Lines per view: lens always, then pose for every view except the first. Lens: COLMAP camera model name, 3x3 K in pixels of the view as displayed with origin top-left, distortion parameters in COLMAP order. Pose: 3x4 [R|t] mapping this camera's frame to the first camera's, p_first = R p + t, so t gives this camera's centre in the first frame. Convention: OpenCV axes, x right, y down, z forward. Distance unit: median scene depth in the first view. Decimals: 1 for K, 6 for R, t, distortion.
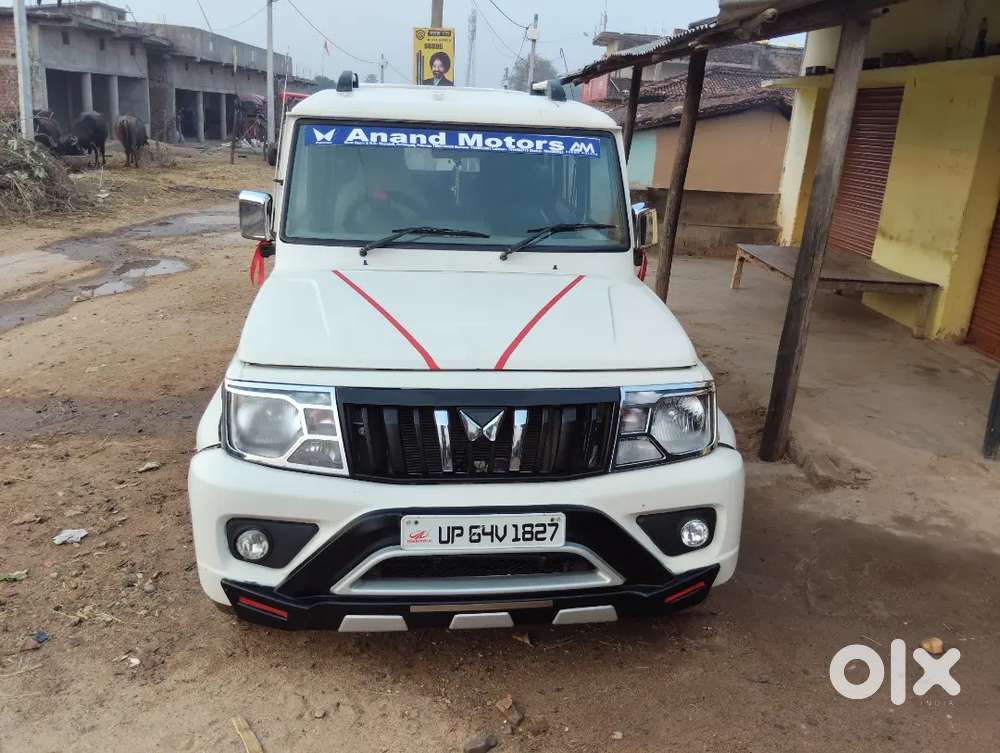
lens RADIAL K [[820.5, 0, 502.6], [0, 820.5, 384.9], [0, 0, 1]] dist [0.085686, -0.187421]
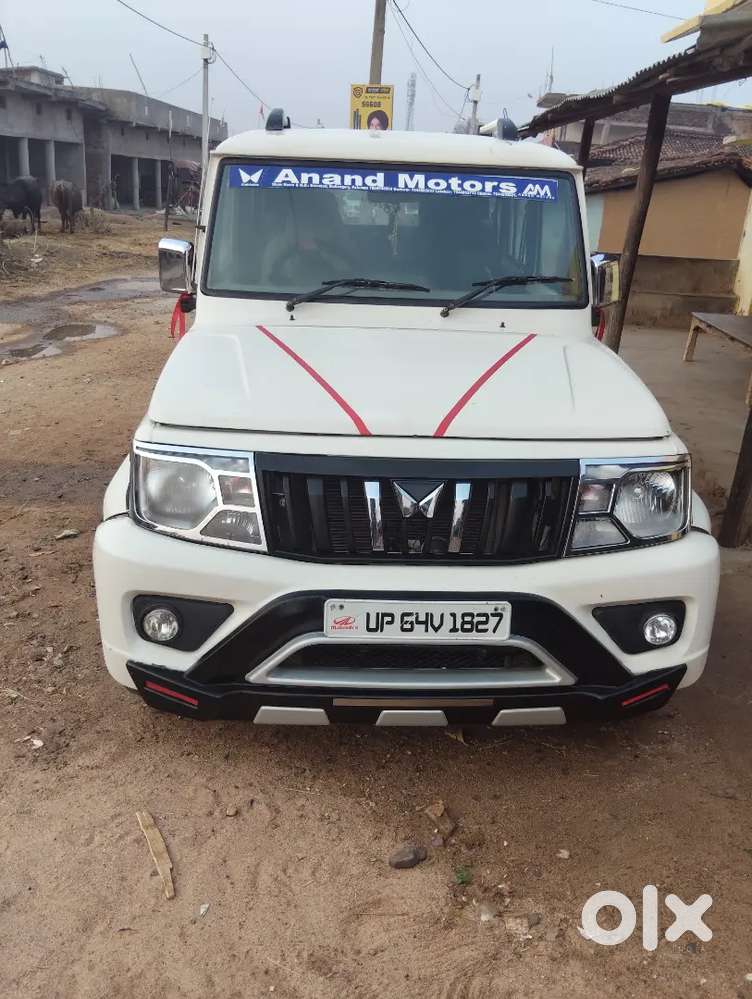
lens RADIAL K [[821.5, 0, 375.7], [0, 821.5, 504.1], [0, 0, 1]] dist [0.078874, -0.173658]
pose [[0.997393, 0.026081, -0.067284, -0.009033], [-0.022493, 0.998312, 0.053550, 0.006802], [0.068567, -0.051897, 0.996296, 0.100483]]
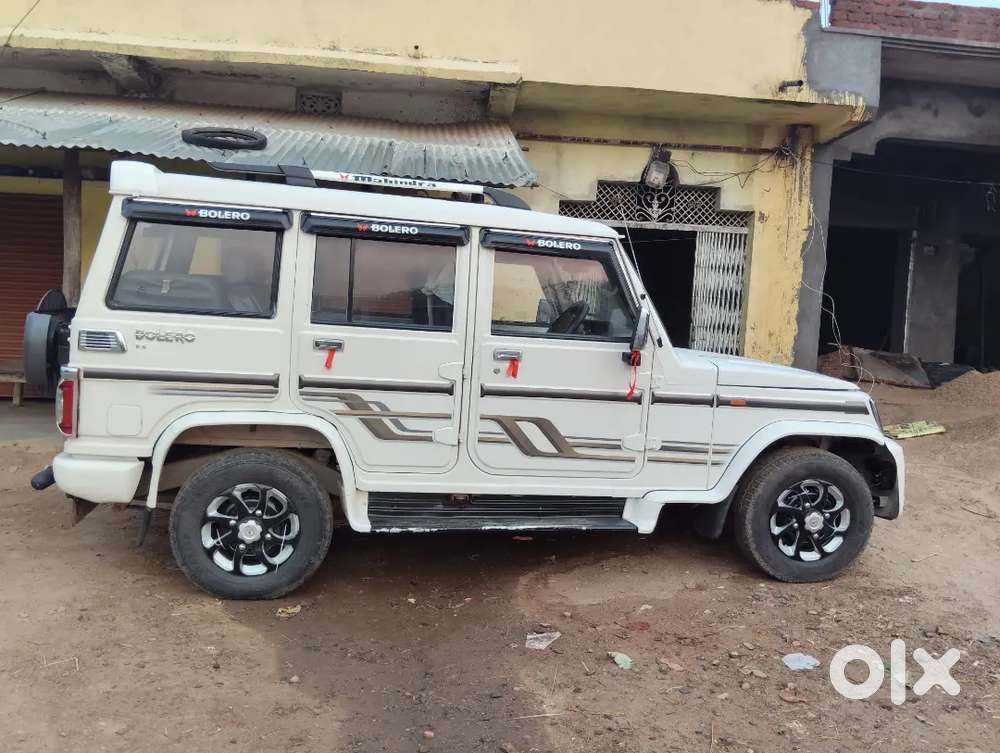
lens RADIAL K [[822.3, 0, 503.4], [0, 822.3, 382.3], [0, 0, 1]] dist [0.078874, -0.173658]
pose [[-0.091473, -0.159082, 0.983019, -1.640743], [0.263323, 0.948155, 0.177943, -0.458865], [-0.960361, 0.275129, -0.044841, 1.513361]]
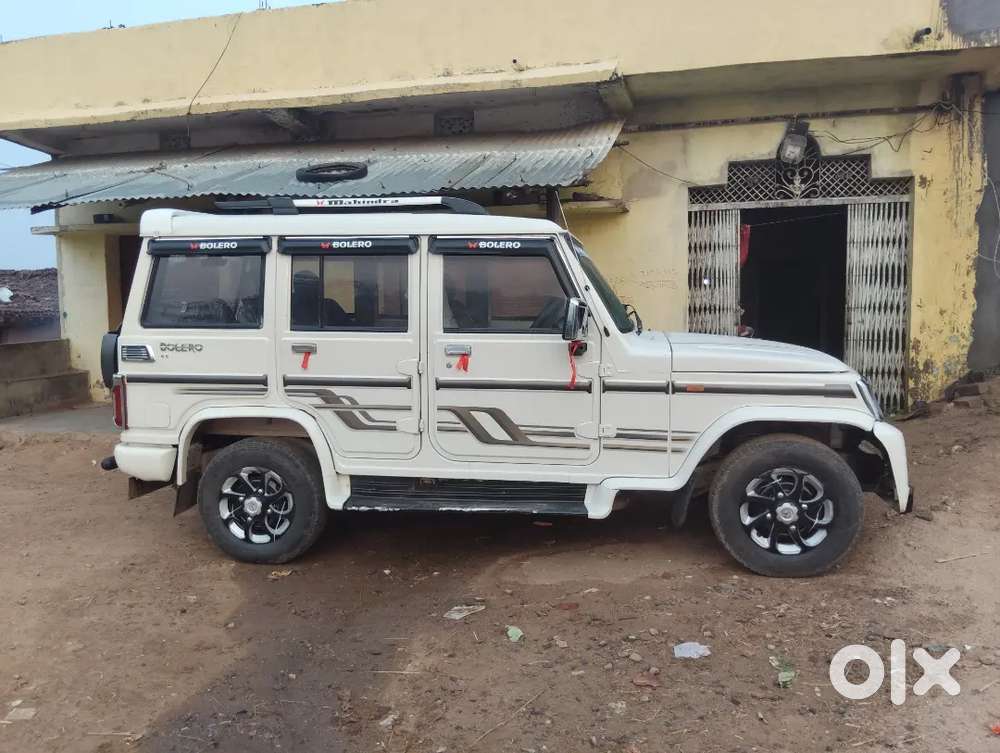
lens RADIAL K [[820.5, 0, 502.6], [0, 820.5, 384.9], [0, 0, 1]] dist [0.085686, -0.187421]
pose [[0.255995, -0.167138, 0.952119, -1.688089], [0.337366, 0.938458, 0.074033, -0.289173], [-0.905898, 0.302261, 0.296627, 0.965319]]
